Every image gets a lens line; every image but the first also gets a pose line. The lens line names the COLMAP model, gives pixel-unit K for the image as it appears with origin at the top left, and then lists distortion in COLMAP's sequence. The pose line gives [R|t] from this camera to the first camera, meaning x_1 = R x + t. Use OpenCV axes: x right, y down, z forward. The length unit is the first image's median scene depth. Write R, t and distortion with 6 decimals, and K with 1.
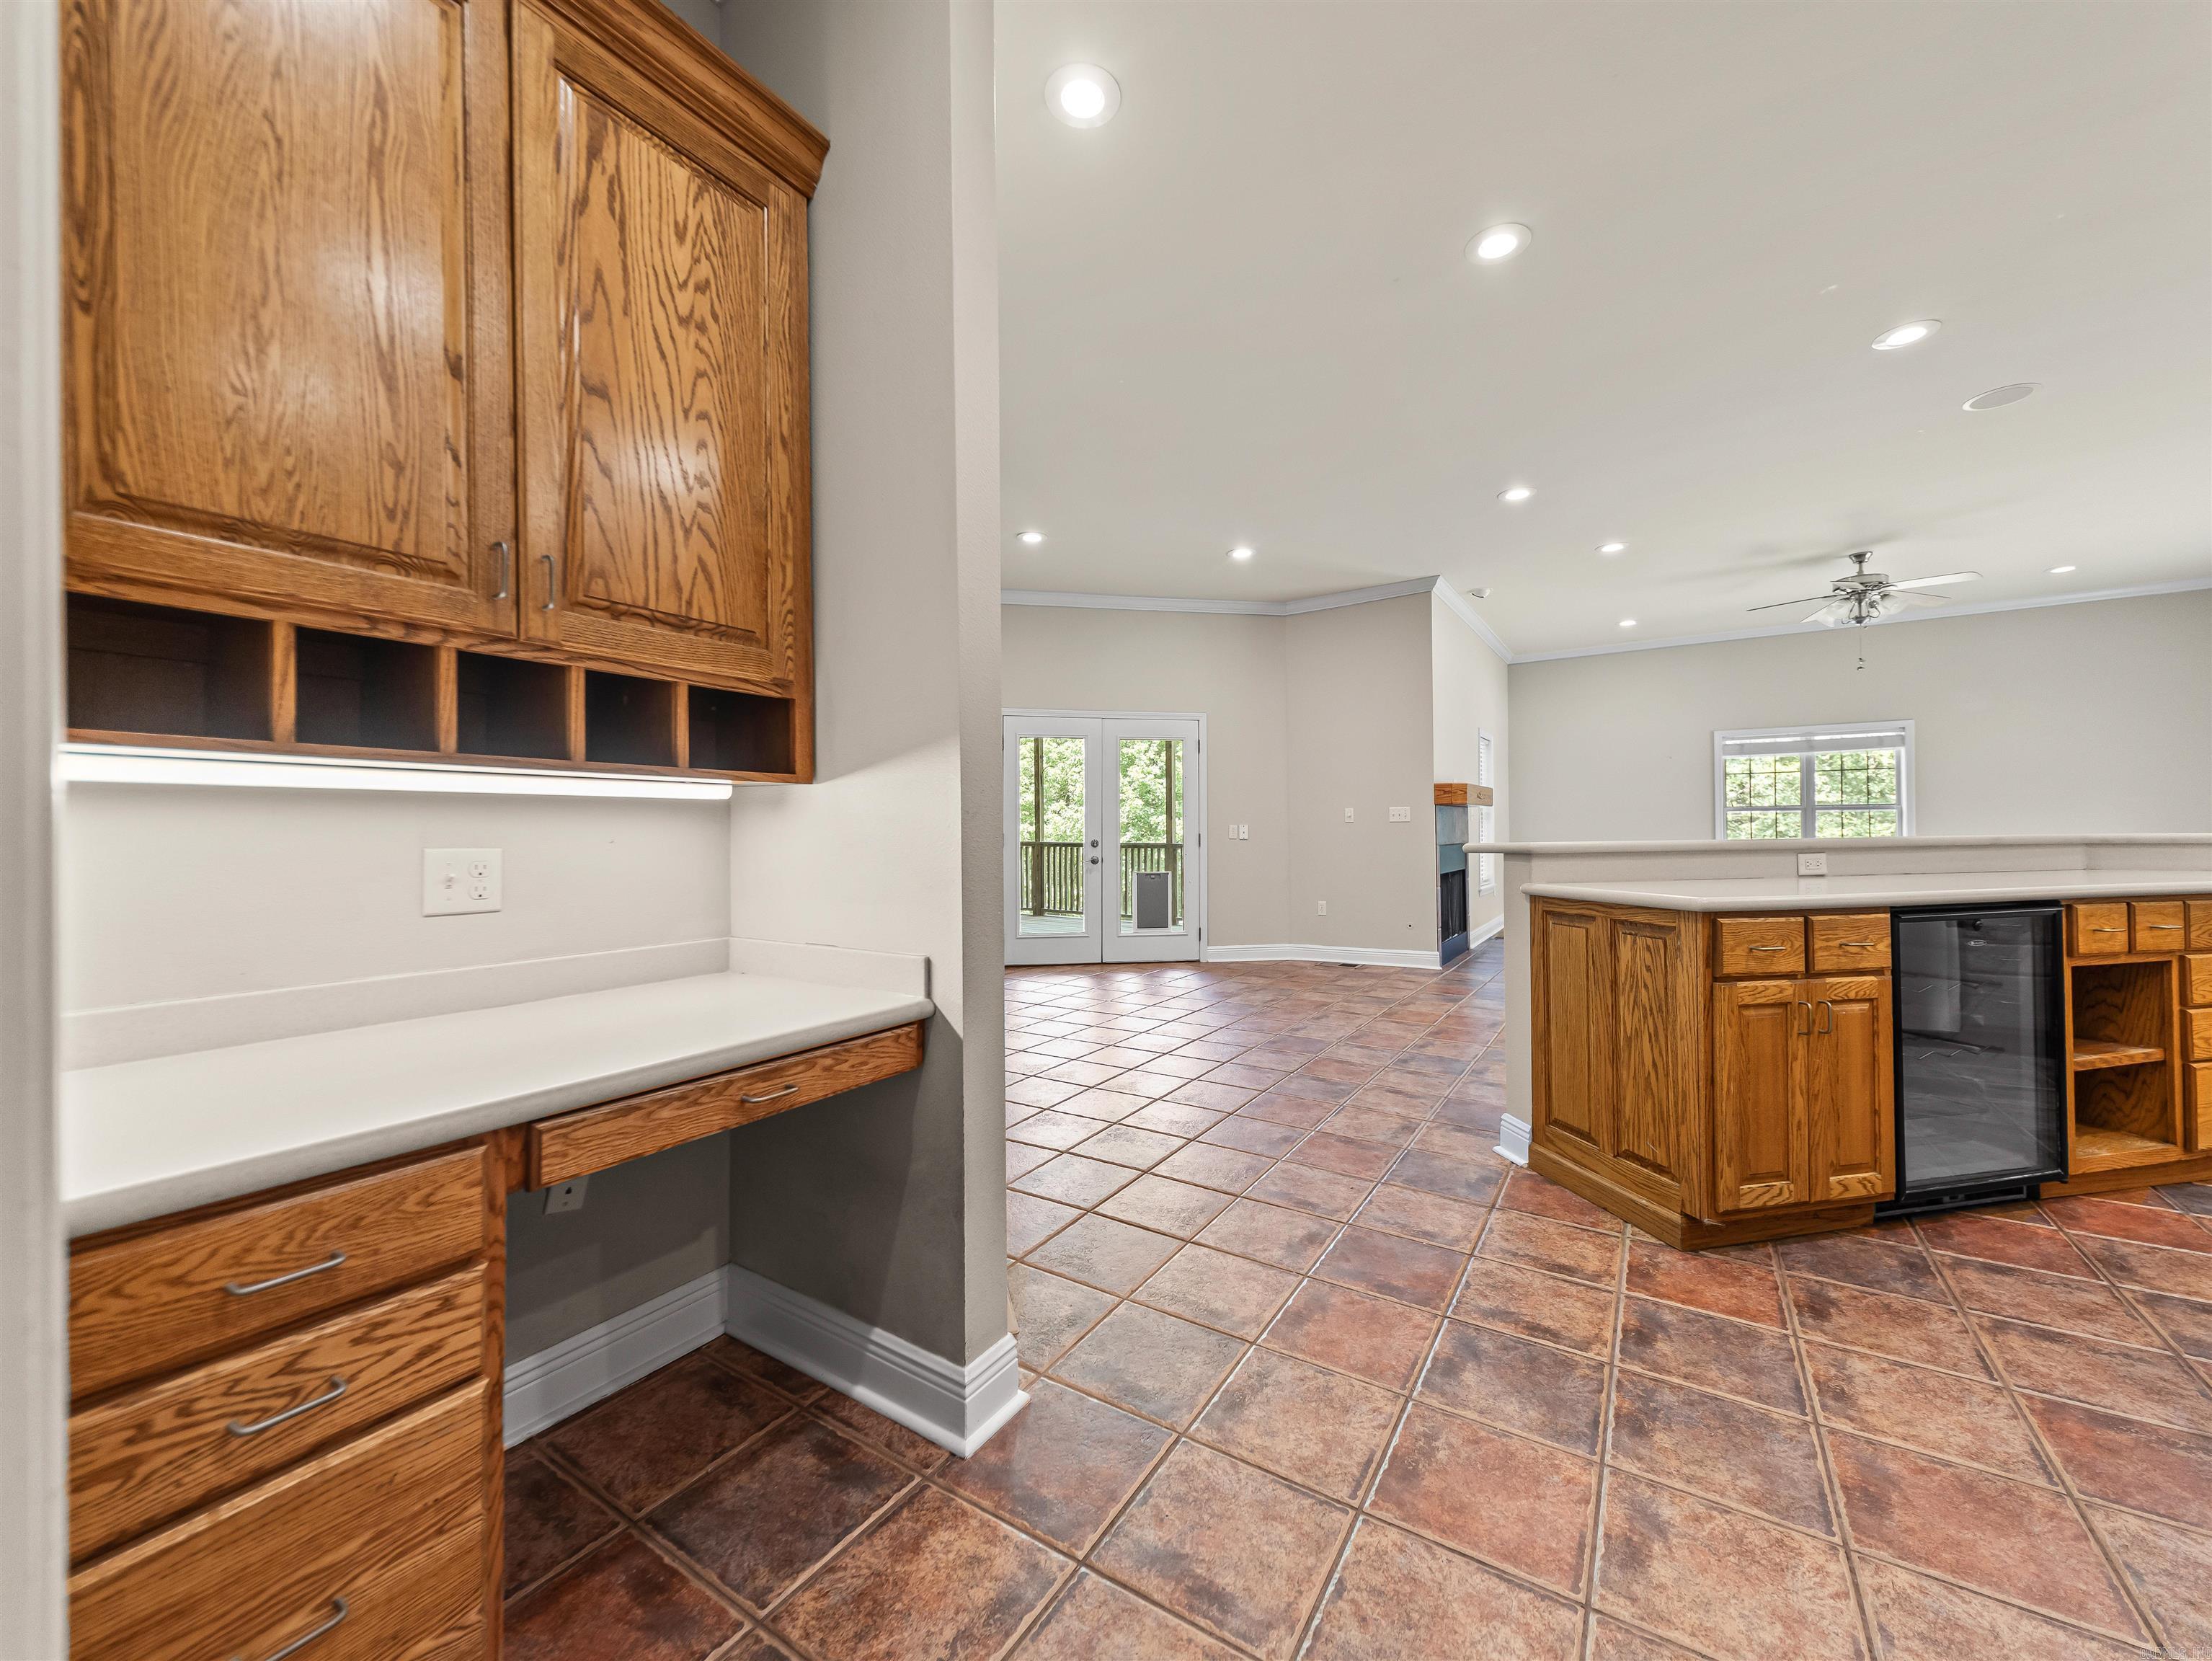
lens RADIAL K [[861.7, 0, 1110.5], [0, 861.7, 819.6], [0, 0, 1]] dist [0.019659, -0.001608]
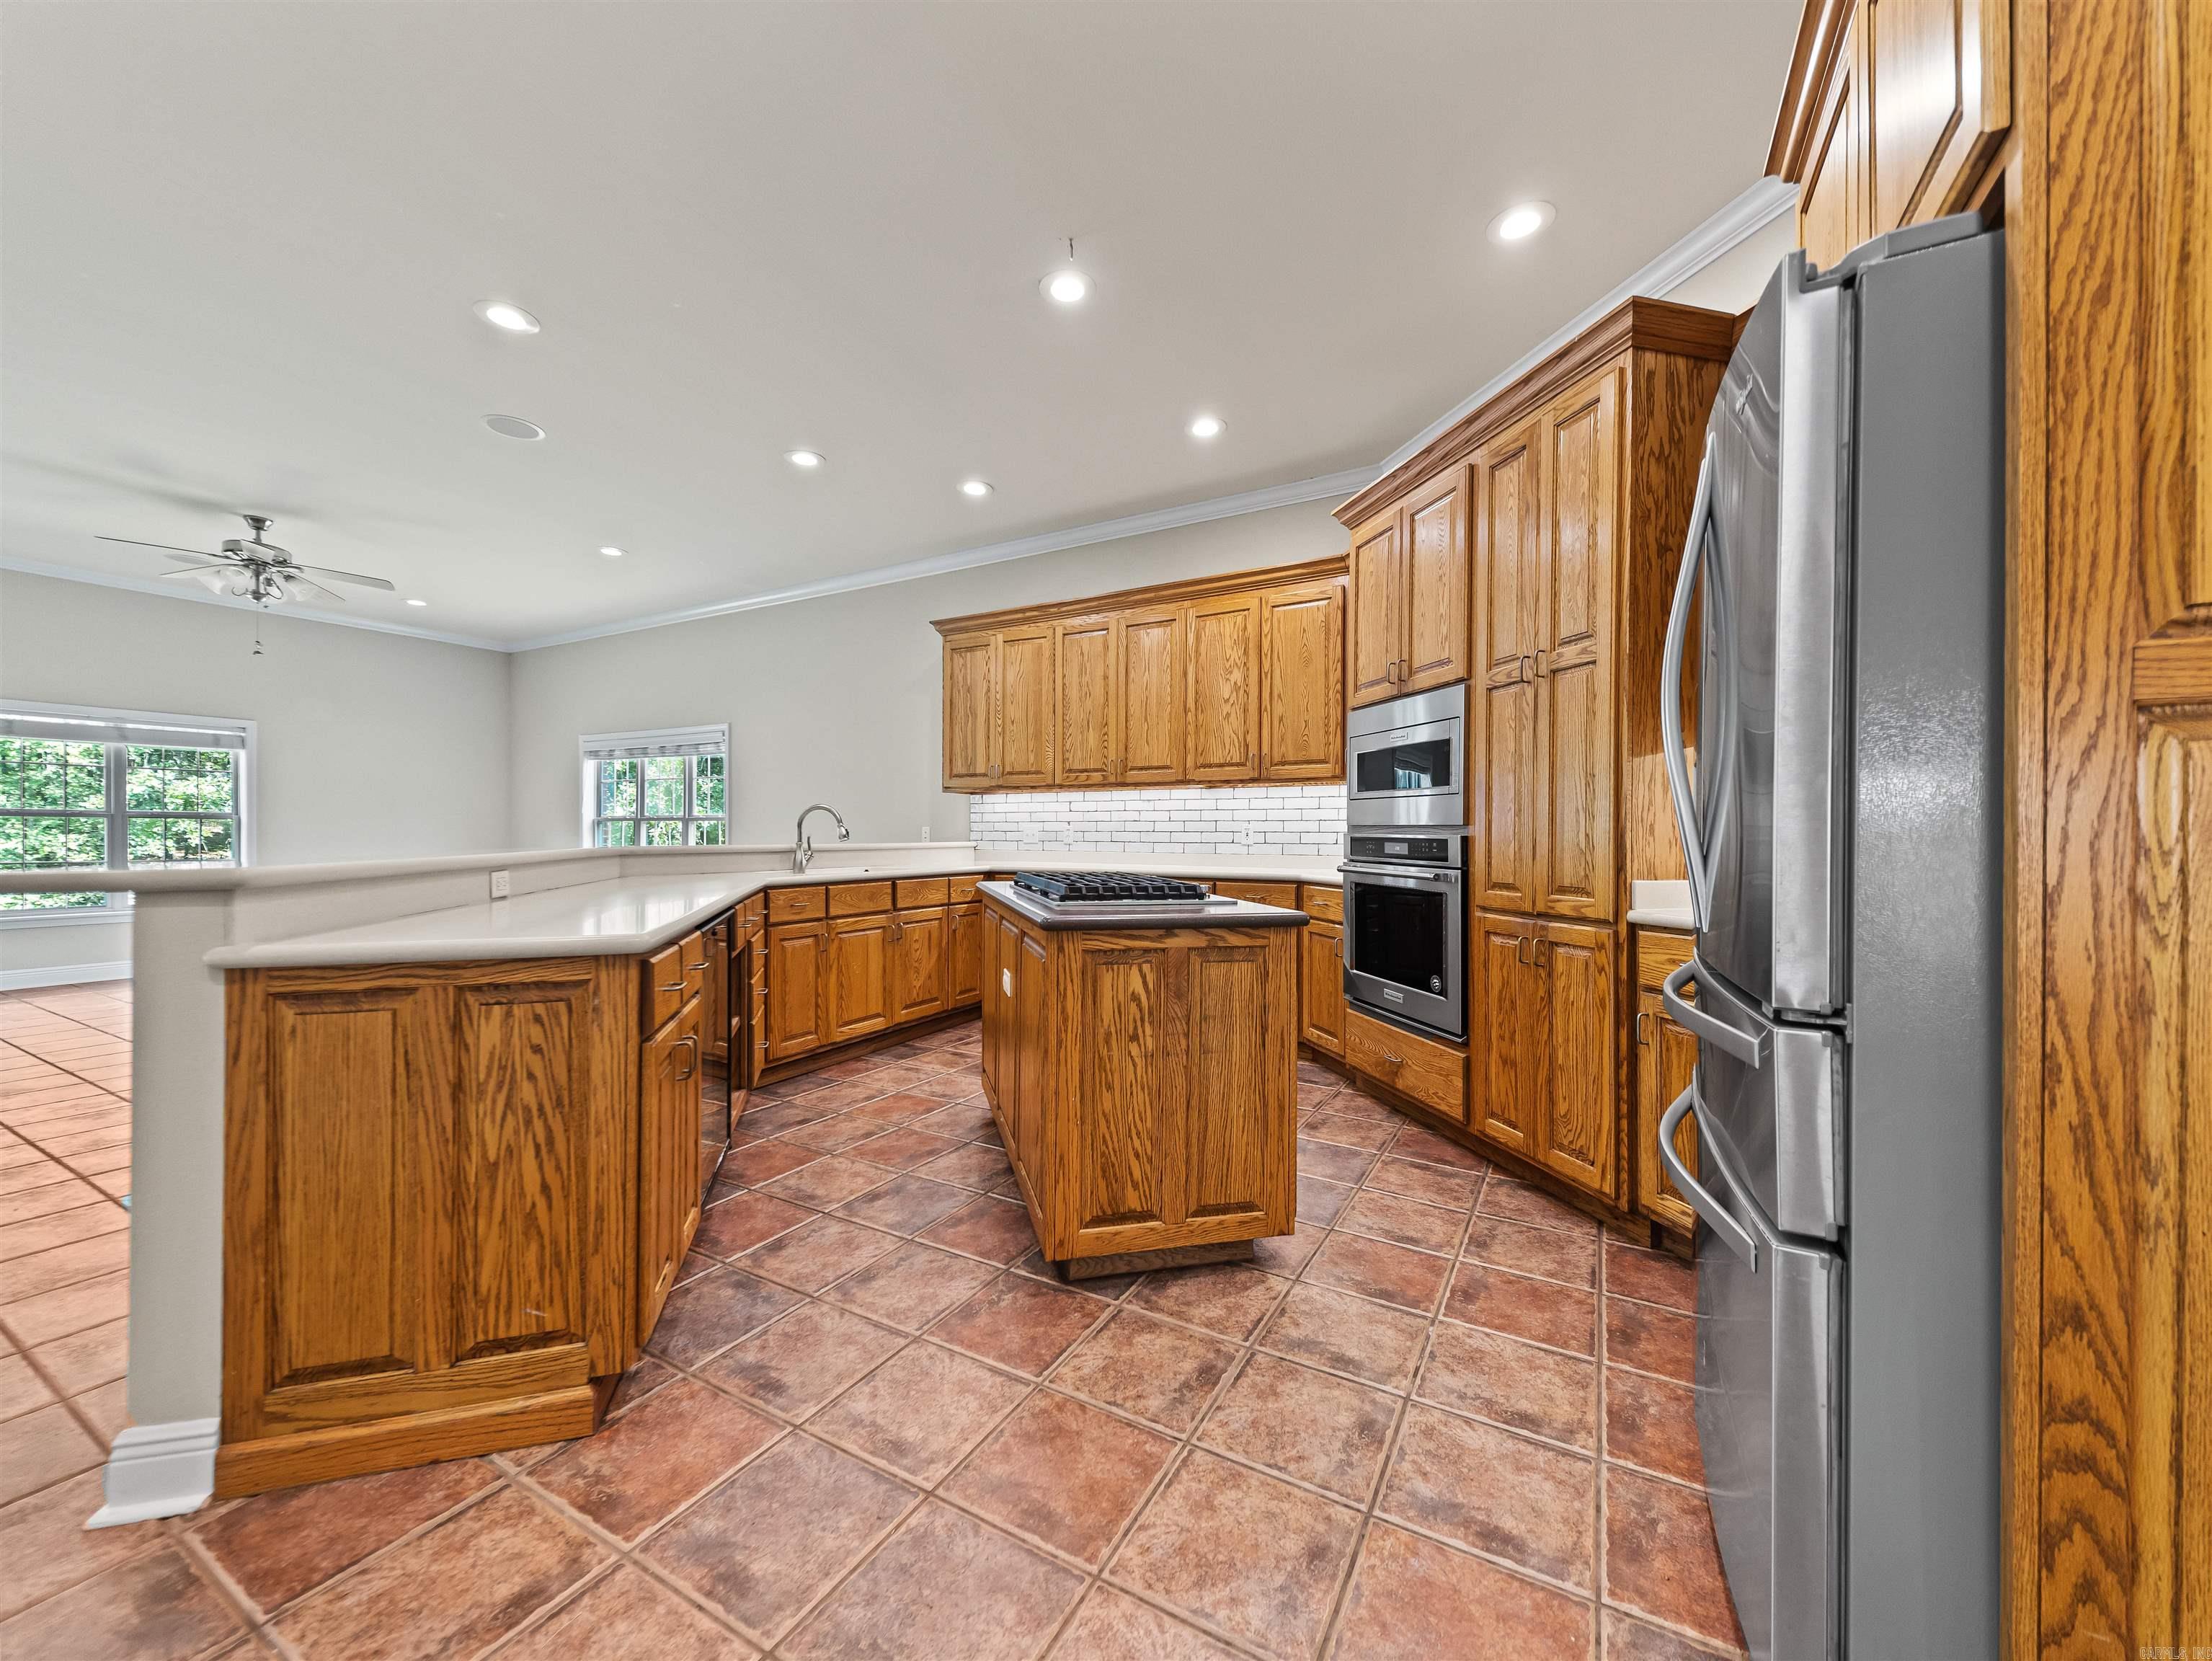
lens RADIAL K [[861.7, 0, 1103.4], [0, 861.7, 832.7], [0, 0, 1]] dist [0.019659, -0.001608]
pose [[-0.047031, 0.010060, 0.998843, -0.076779], [-0.010237, 0.999892, -0.010553, 0.005408], [-0.998841, -0.010722, -0.046923, 0.565392]]
